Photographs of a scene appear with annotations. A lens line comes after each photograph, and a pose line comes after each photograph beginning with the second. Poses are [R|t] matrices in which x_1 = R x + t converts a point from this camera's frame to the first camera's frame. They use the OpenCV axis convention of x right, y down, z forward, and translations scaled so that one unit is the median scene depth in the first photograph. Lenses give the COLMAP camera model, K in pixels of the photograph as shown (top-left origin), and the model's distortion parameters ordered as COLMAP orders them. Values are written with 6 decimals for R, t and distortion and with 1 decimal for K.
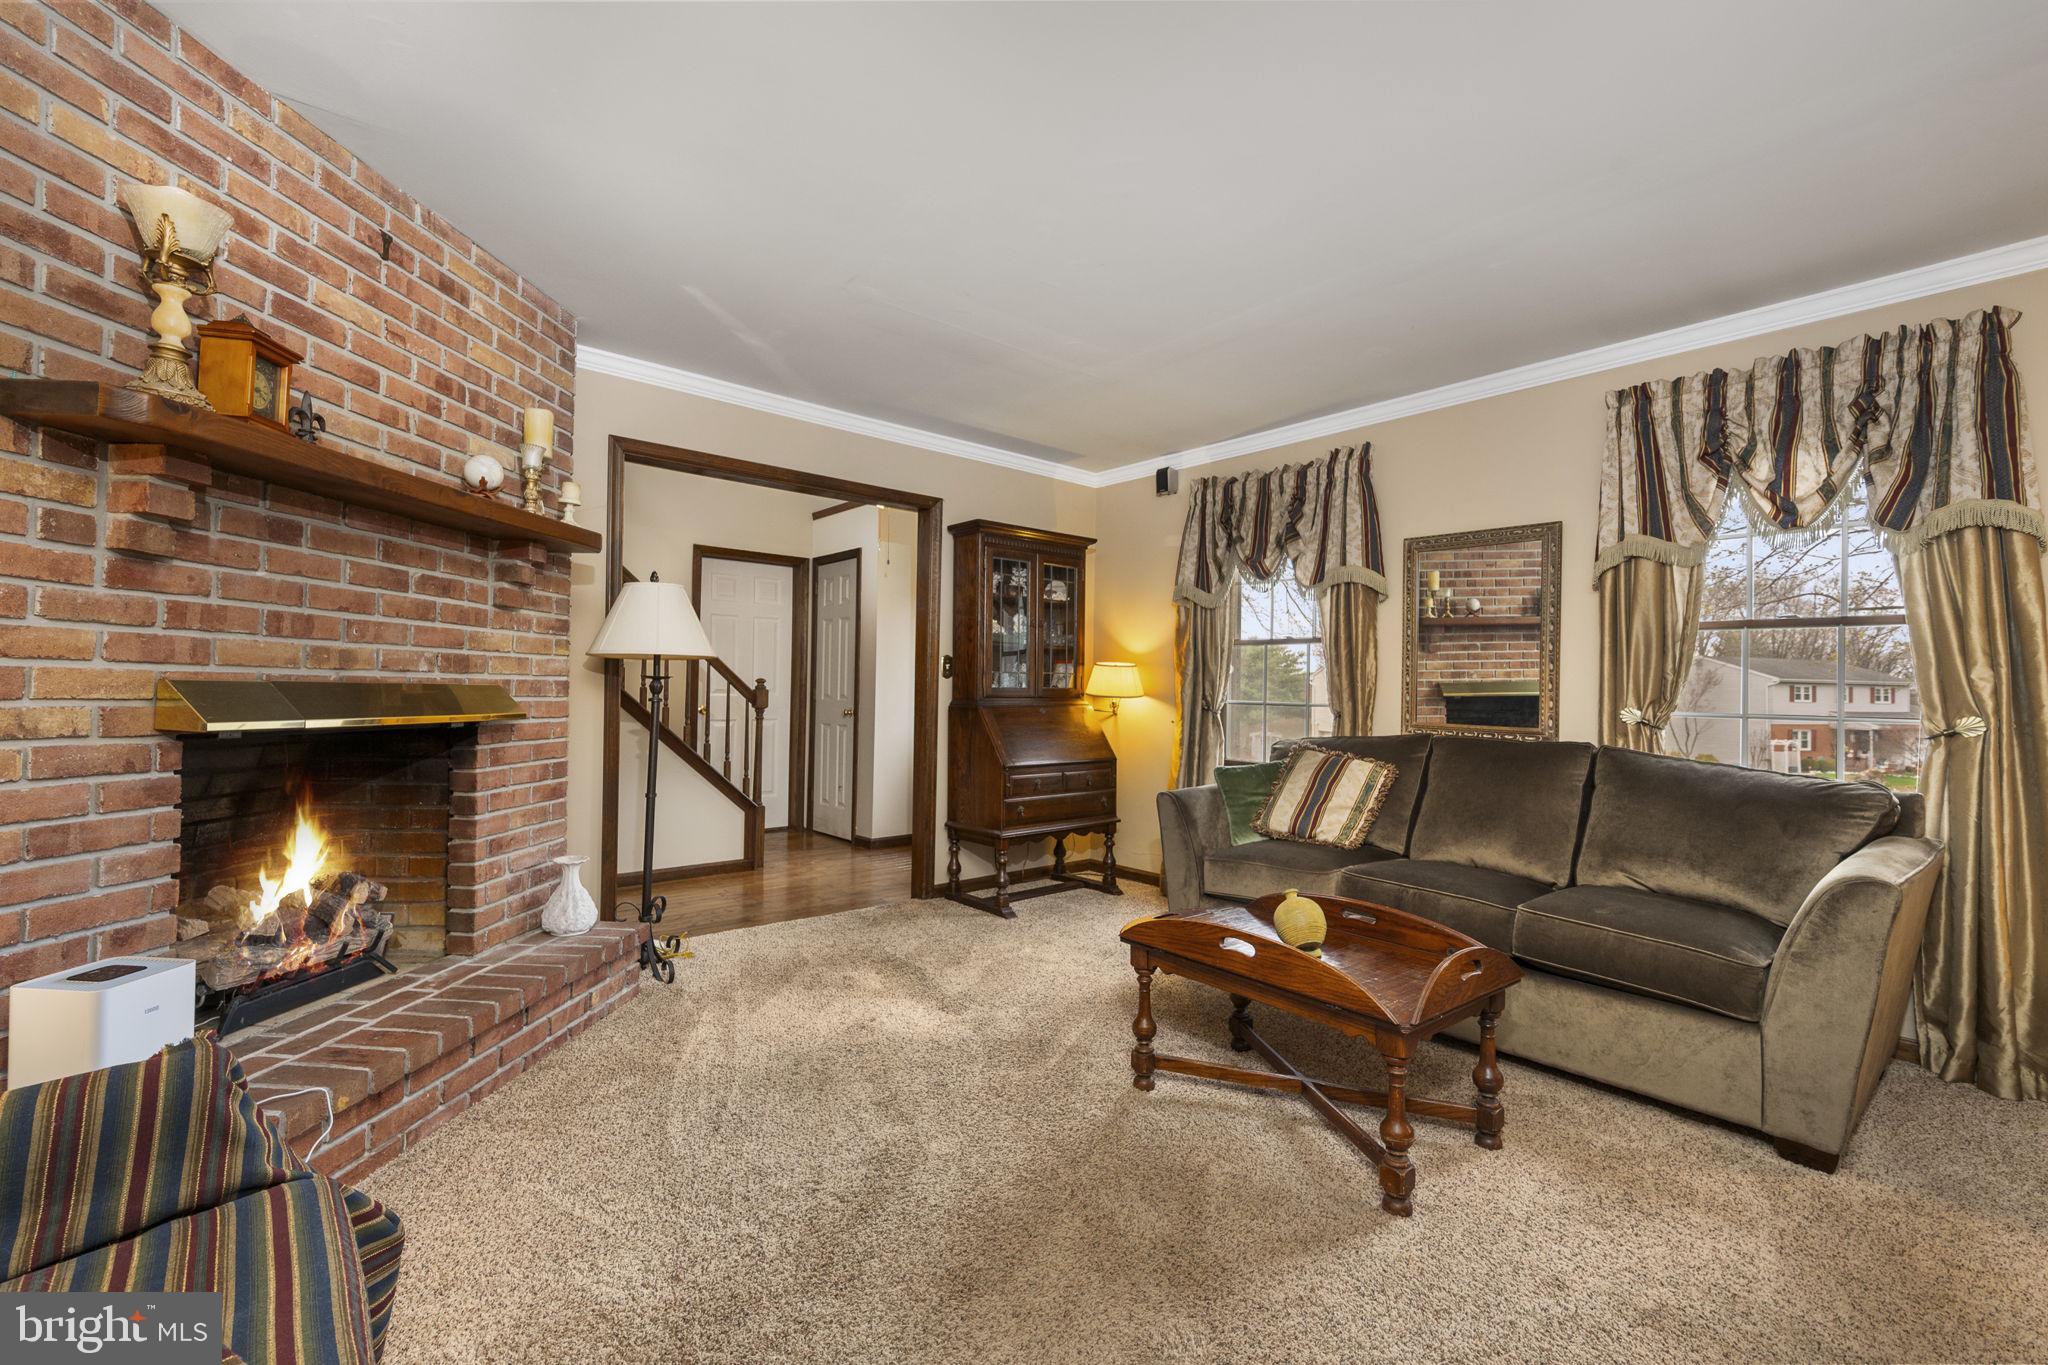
lens RADIAL K [[872.3, 0, 1024.0], [0, 872.3, 682.5], [0, 0, 1]] dist [-0.000070, 0.000035]
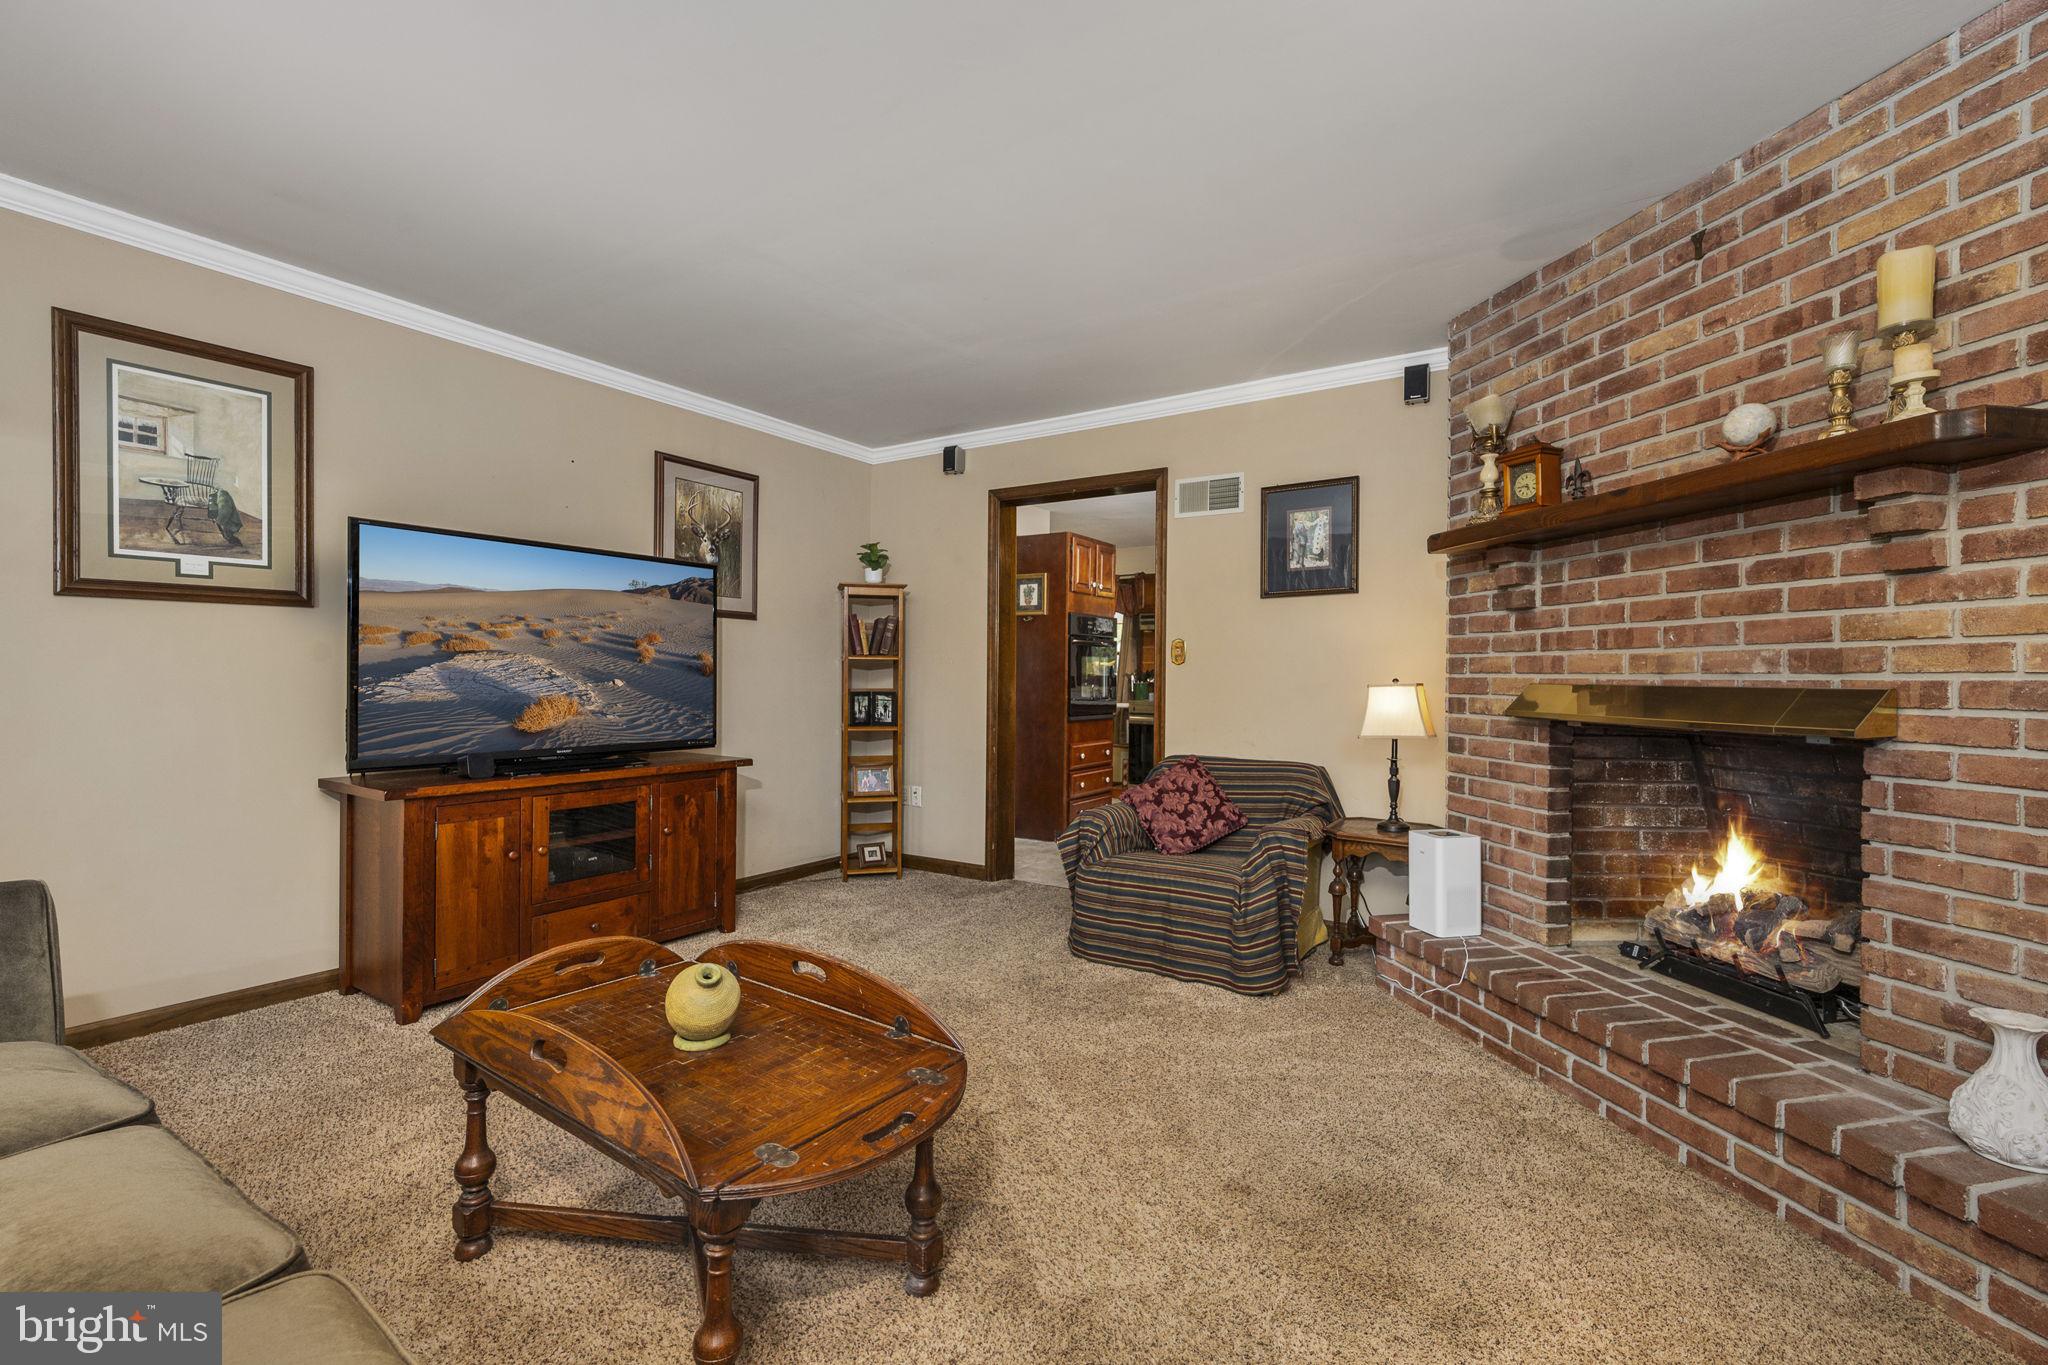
lens RADIAL K [[824.6, 0, 1026.8], [0, 824.6, 652.6], [0, 0, 1]] dist [-0.000460, -0.000002]
pose [[-0.955470, -0.027435, -0.293809, 0.271800], [-0.015781, 0.998994, -0.041964, 0.014258], [0.294664, -0.035459, -0.954943, 1.725714]]
